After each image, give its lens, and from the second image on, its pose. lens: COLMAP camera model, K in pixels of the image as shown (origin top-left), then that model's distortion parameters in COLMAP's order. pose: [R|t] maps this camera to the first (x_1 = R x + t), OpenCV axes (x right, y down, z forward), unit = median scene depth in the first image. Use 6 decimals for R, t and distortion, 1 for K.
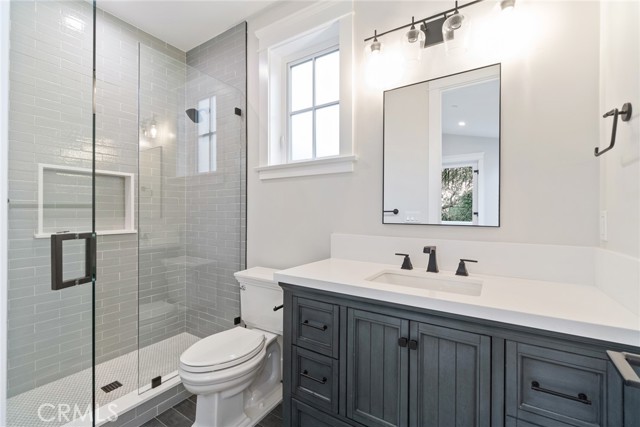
lens RADIAL K [[276.1, 0, 318.1], [0, 276.1, 211.5], [0, 0, 1]] dist [-0.002629, 0.000033]
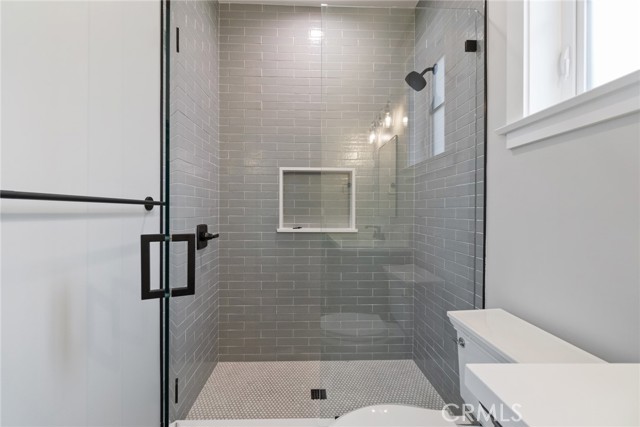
lens RADIAL K [[276.1, 0, 318.1], [0, 276.1, 211.5], [0, 0, 1]] dist [-0.002629, 0.000033]
pose [[0.568732, 0.003300, -0.822516, 0.028079], [0.001593, 0.999986, 0.005113, 0.004491], [0.822521, -0.004218, 0.568719, 0.475585]]
